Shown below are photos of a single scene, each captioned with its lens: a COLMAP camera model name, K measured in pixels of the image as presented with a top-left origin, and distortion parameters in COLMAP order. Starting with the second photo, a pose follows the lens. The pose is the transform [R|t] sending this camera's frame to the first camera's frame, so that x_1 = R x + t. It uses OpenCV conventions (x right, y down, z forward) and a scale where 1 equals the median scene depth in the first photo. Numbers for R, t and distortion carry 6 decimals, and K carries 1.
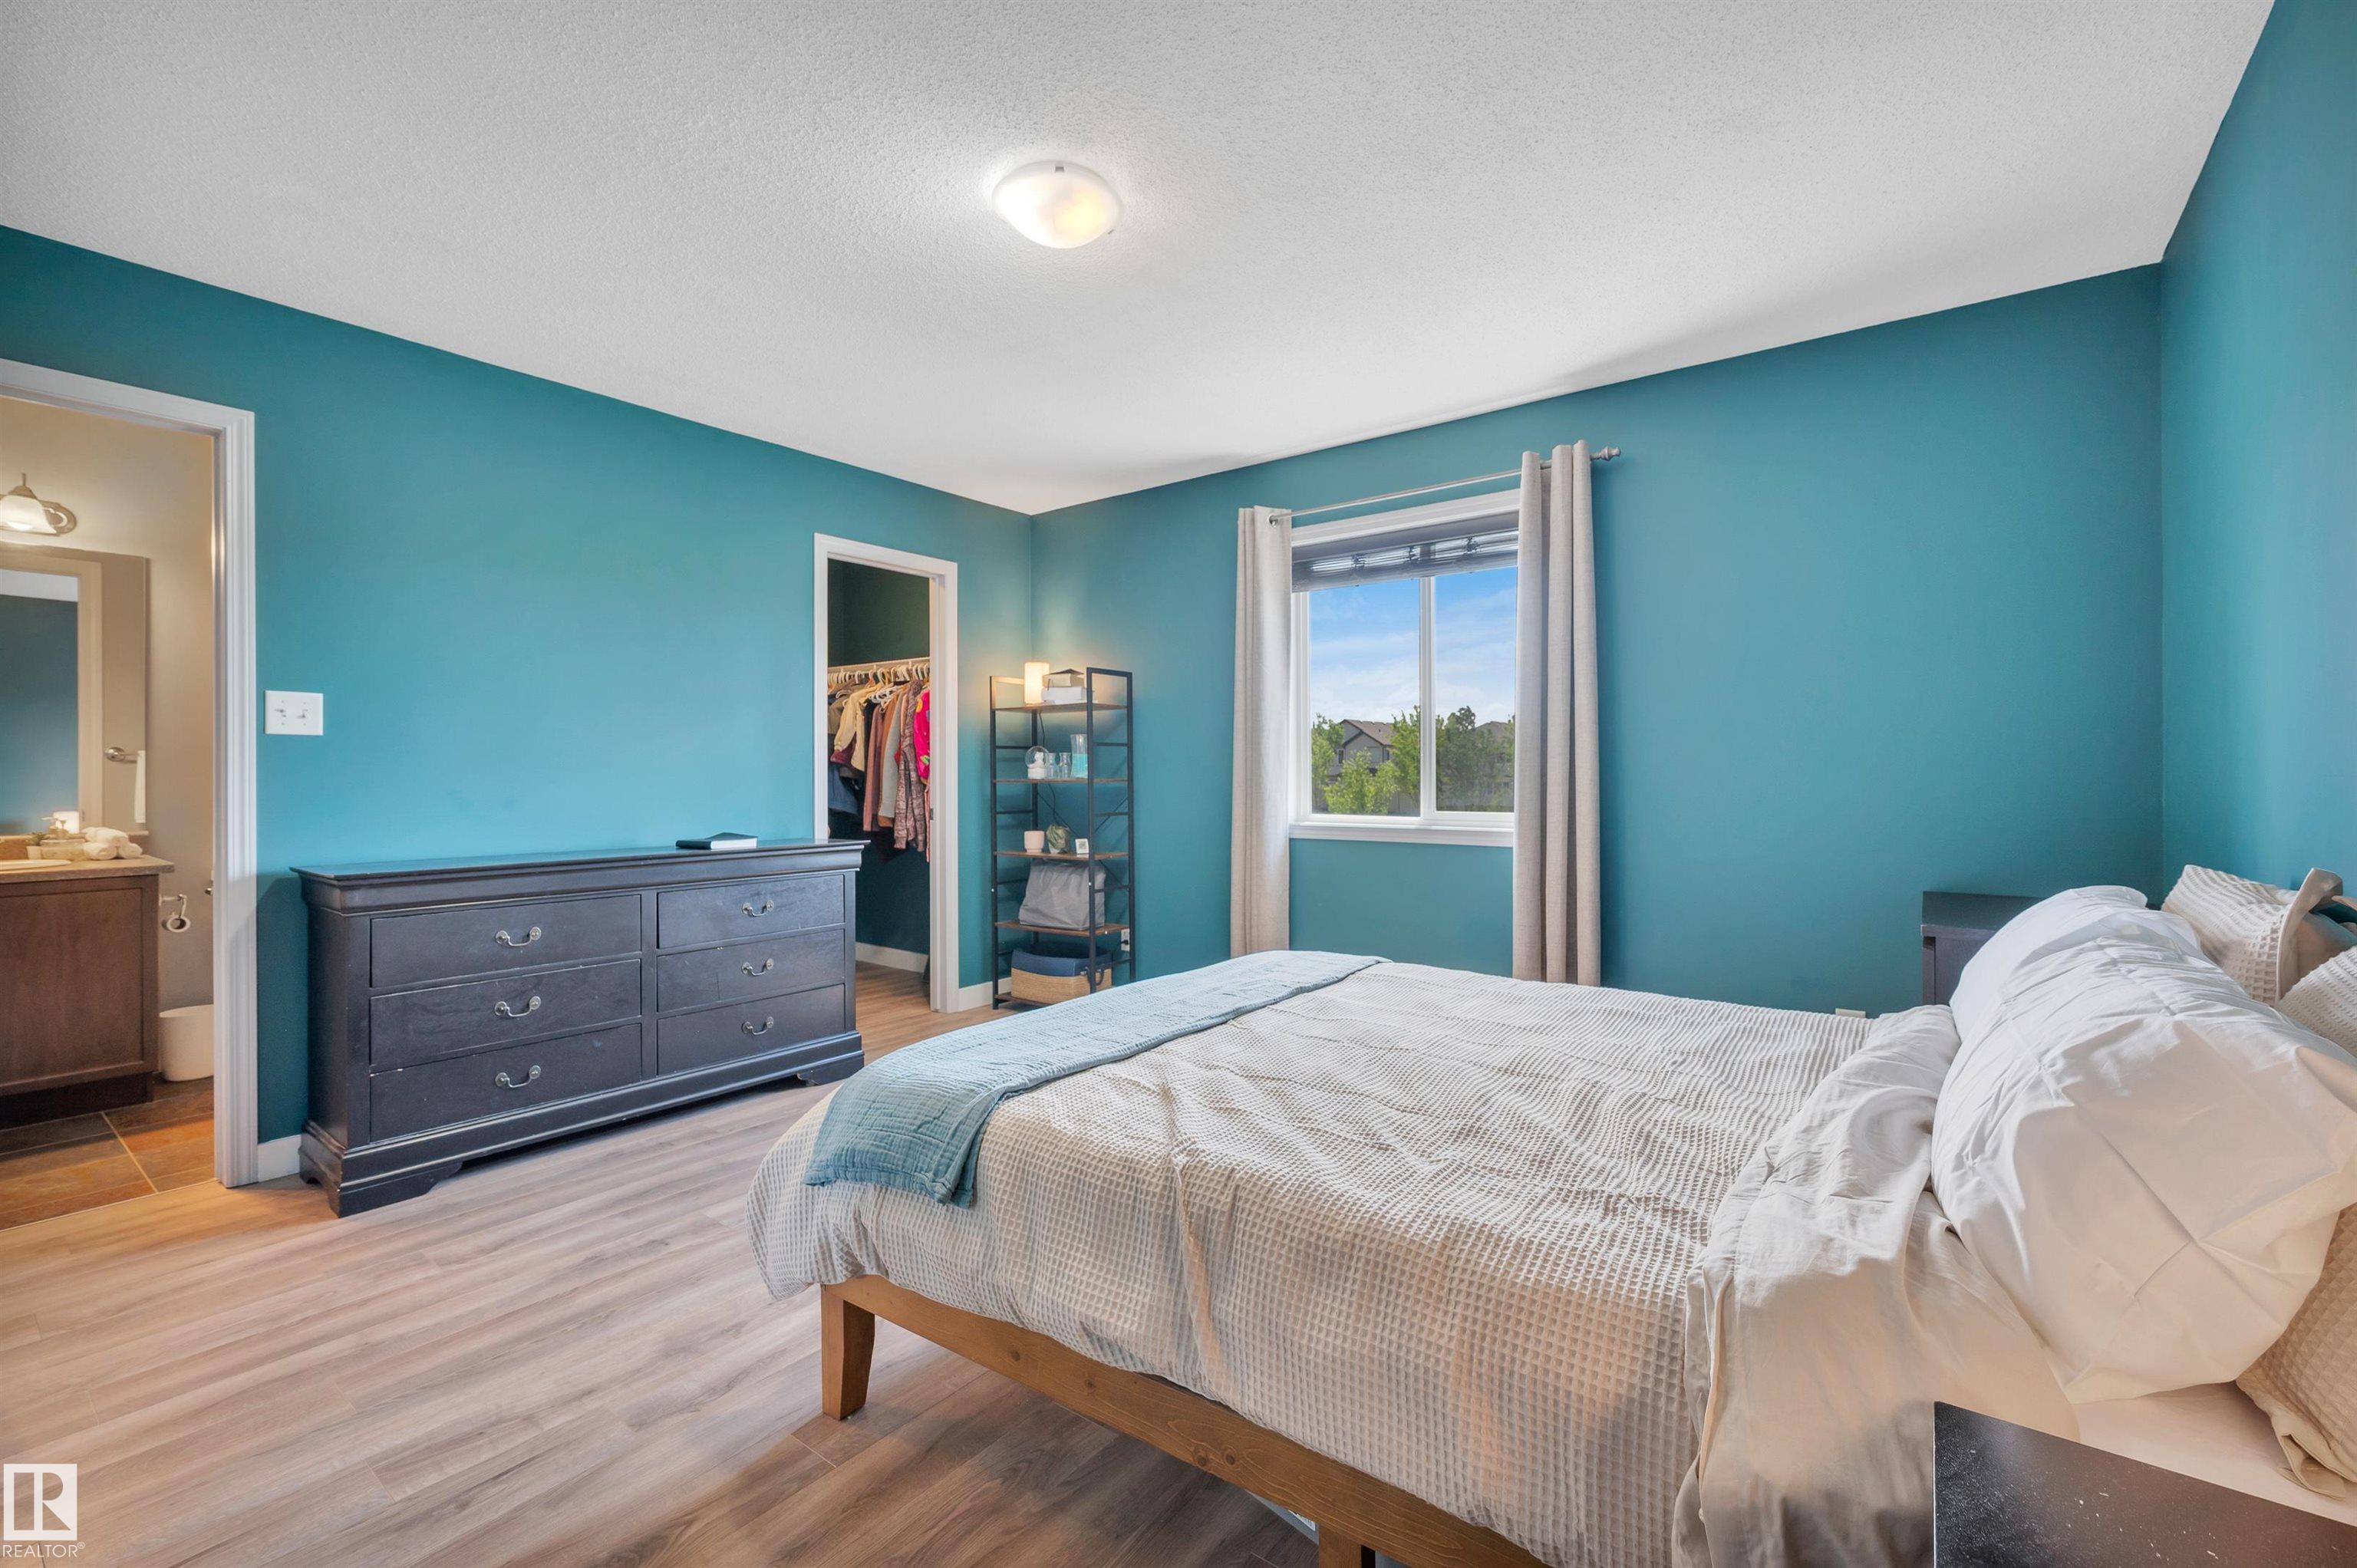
lens RADIAL K [[955.1, 0, 1182.8], [0, 955.1, 776.5], [0, 0, 1]] dist [0.000117, 0.000402]
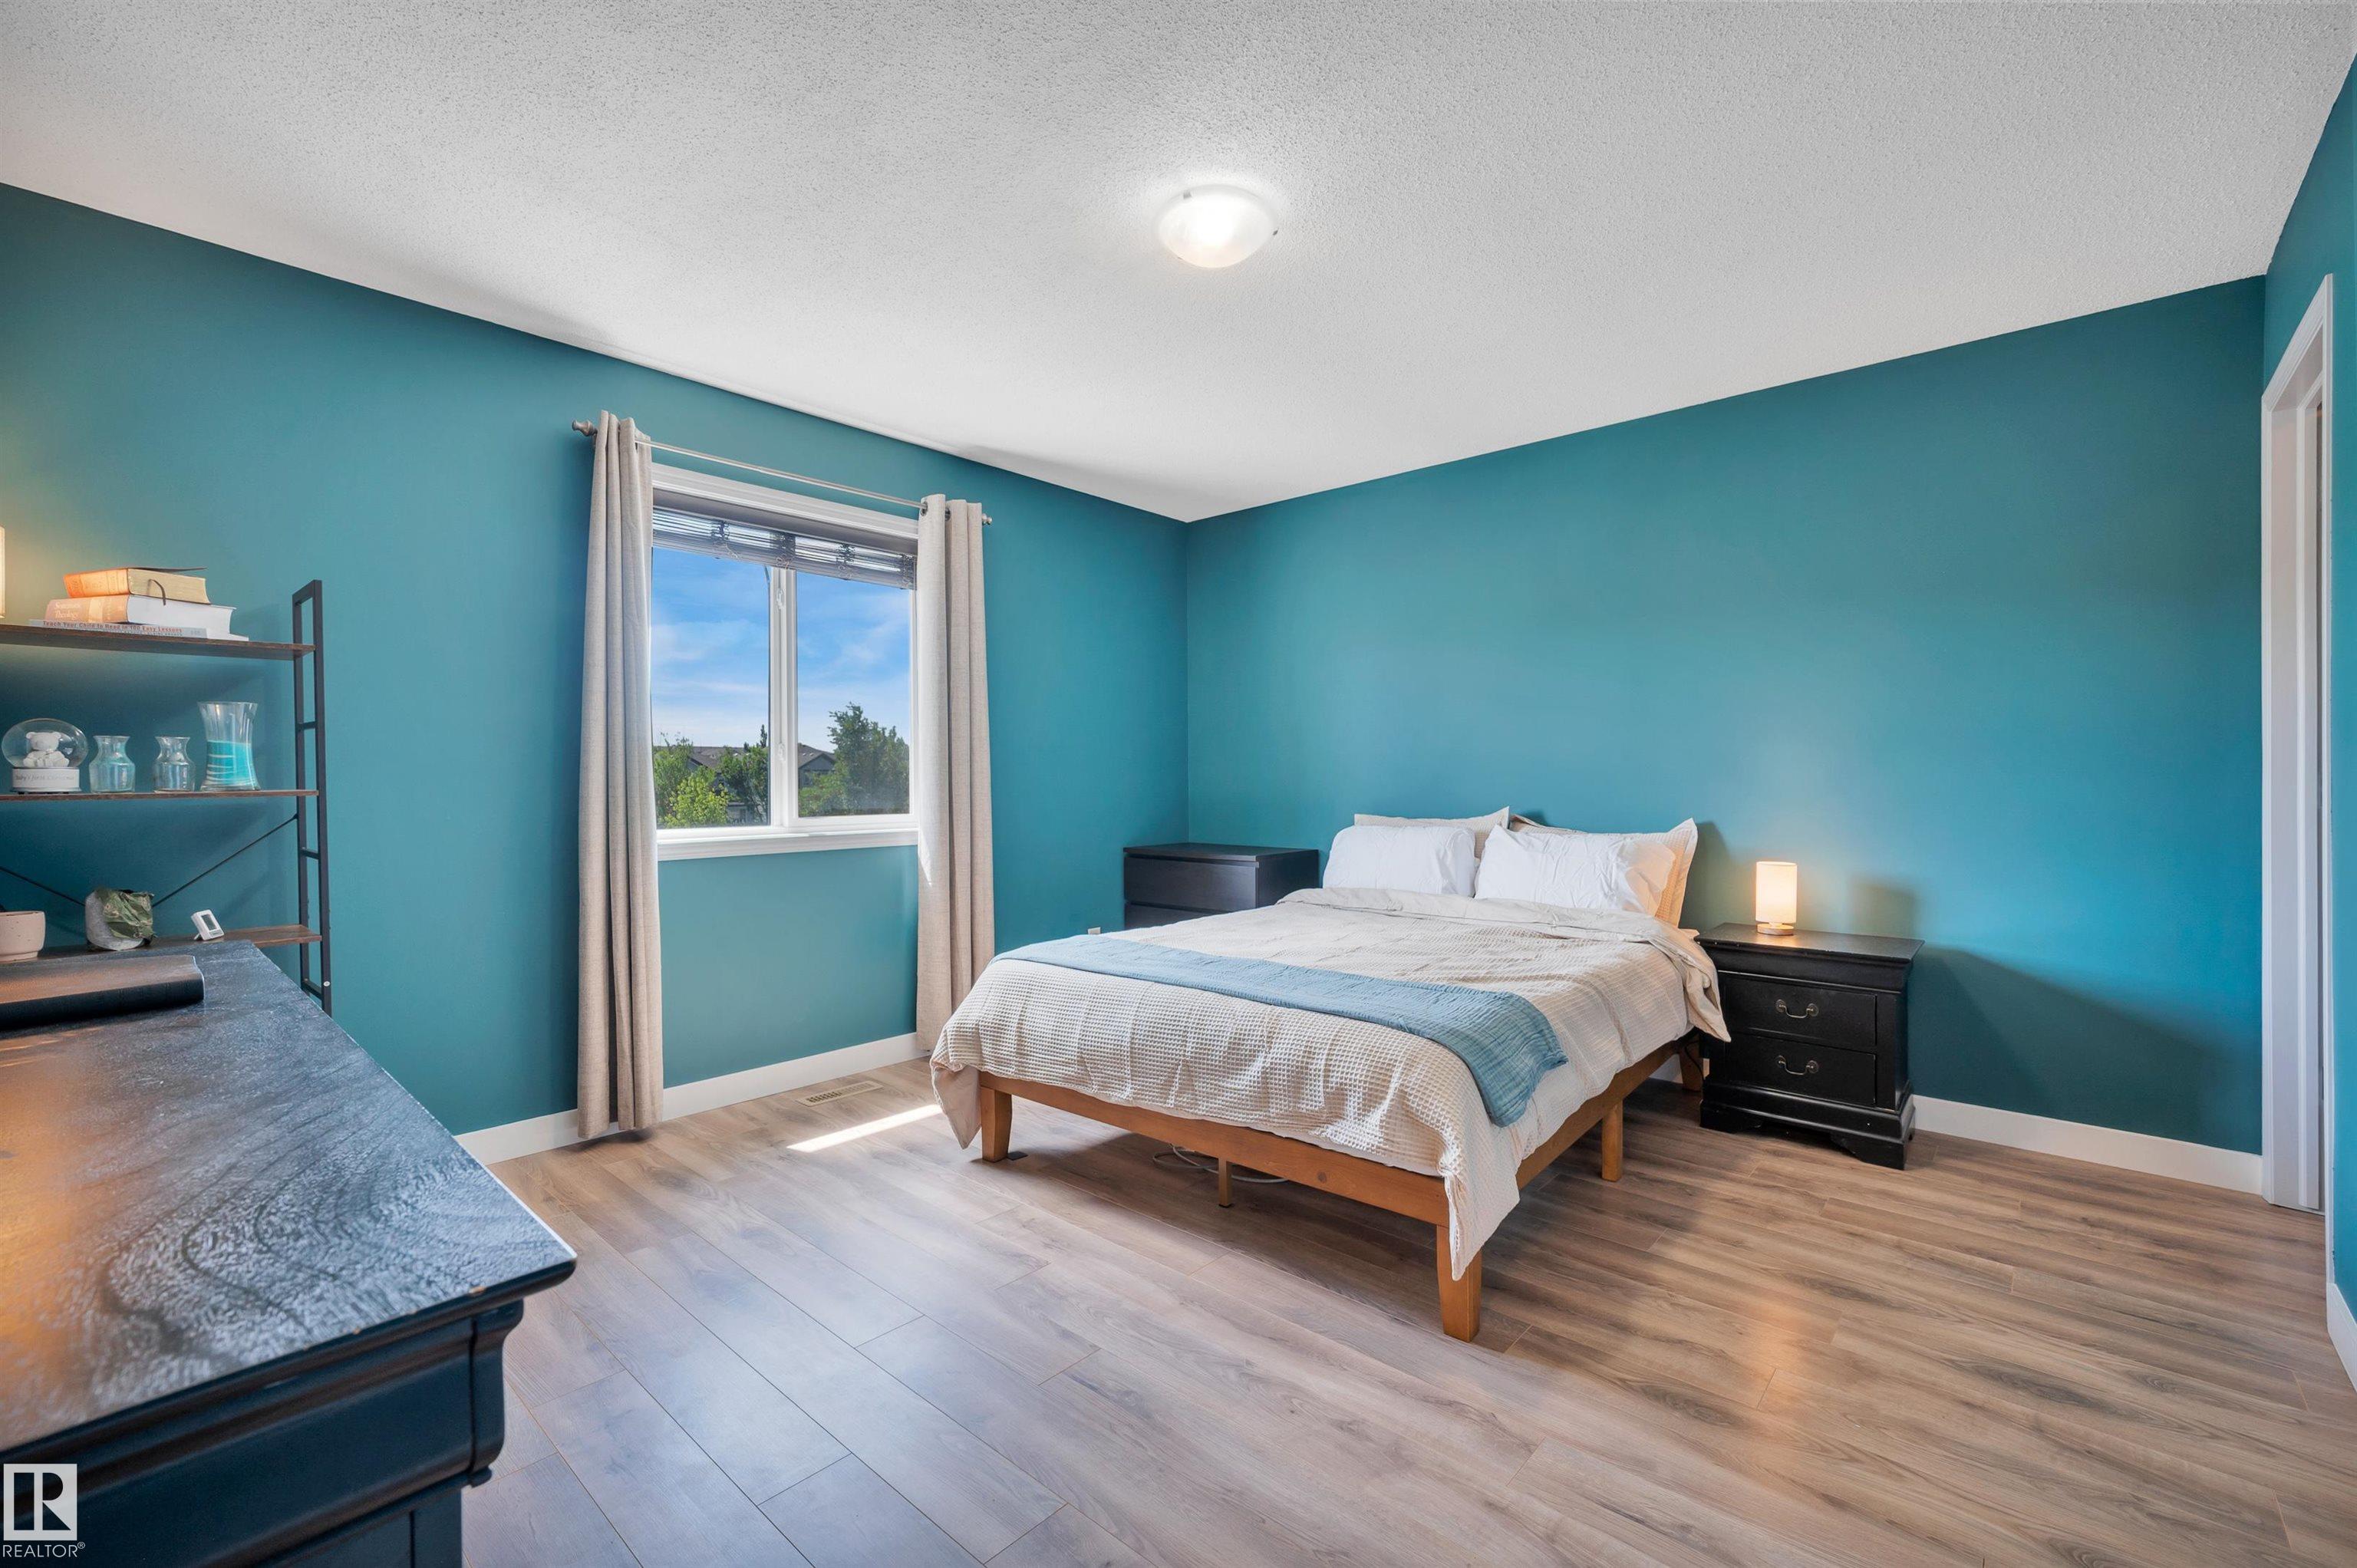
lens RADIAL K [[955.1, 0, 1189.6], [0, 955.1, 785.2], [0, 0, 1]] dist [0.000117, 0.000402]
pose [[0.103161, -0.009401, 0.994620, -0.678117], [0.001525, 0.999956, 0.009293, -0.004432], [-0.994664, 0.000558, 0.103170, 0.536557]]
